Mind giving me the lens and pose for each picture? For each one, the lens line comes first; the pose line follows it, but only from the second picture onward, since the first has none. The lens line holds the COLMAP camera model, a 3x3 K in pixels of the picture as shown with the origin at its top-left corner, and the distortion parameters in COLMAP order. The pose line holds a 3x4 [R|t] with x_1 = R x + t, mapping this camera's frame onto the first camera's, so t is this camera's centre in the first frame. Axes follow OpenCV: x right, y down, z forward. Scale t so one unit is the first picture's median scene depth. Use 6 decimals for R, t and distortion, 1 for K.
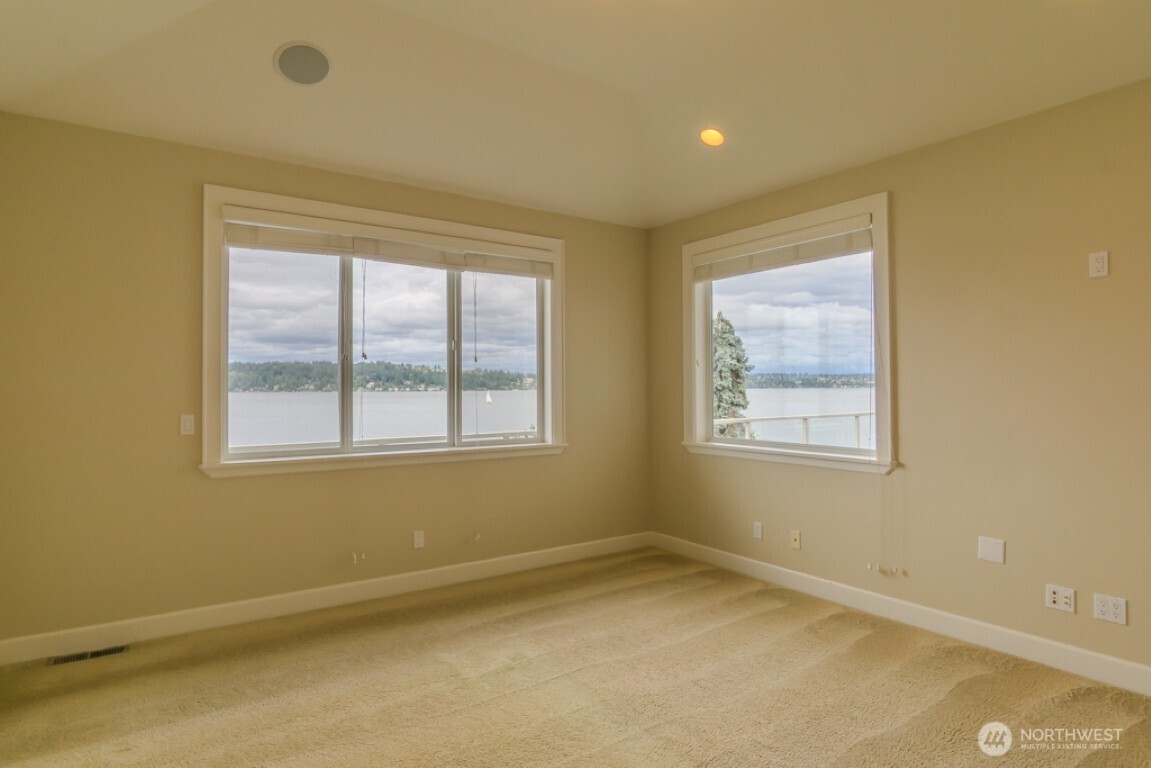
lens RADIAL K [[626.7, 0, 556.8], [0, 626.7, 382.3], [0, 0, 1]] dist [-0.025777, 0.007219]
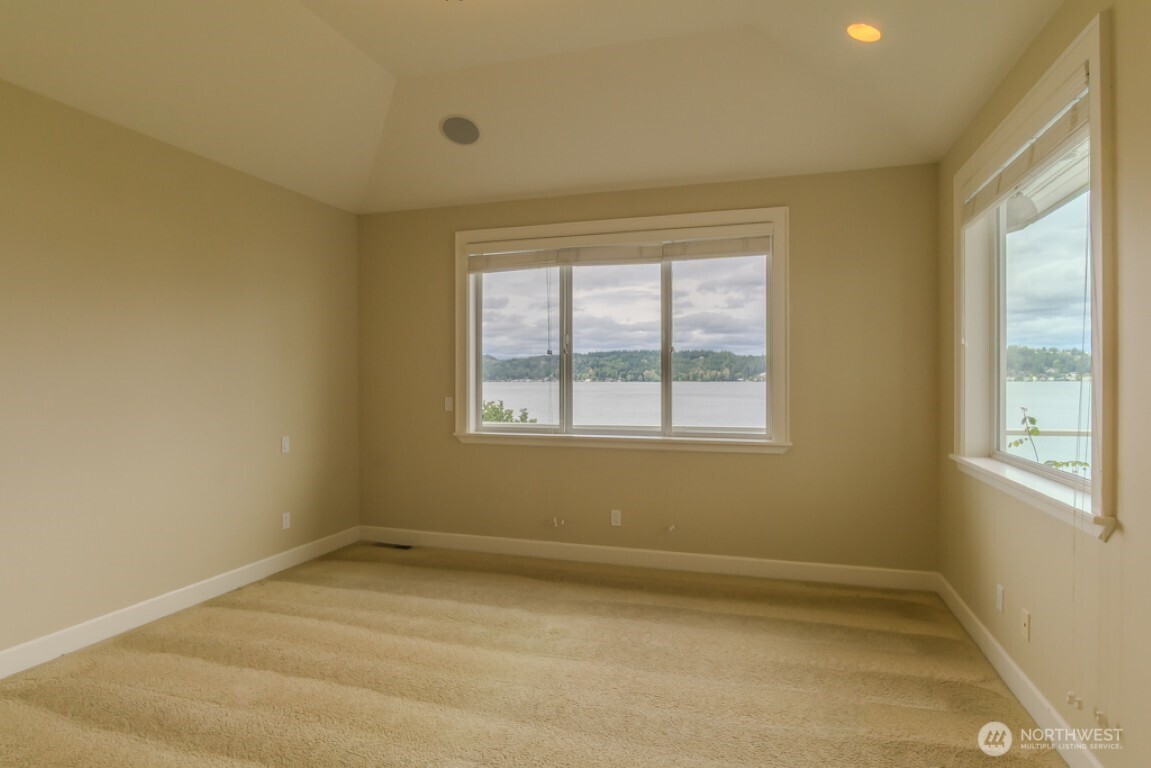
lens RADIAL K [[626.7, 0, 573.1], [0, 626.7, 380.6], [0, 0, 1]] dist [-0.025777, 0.007219]
pose [[0.618898, 0.004974, -0.785456, 0.539880], [0.006524, 0.999913, 0.011472, 0.000209], [0.785444, -0.012224, 0.618812, 0.254790]]
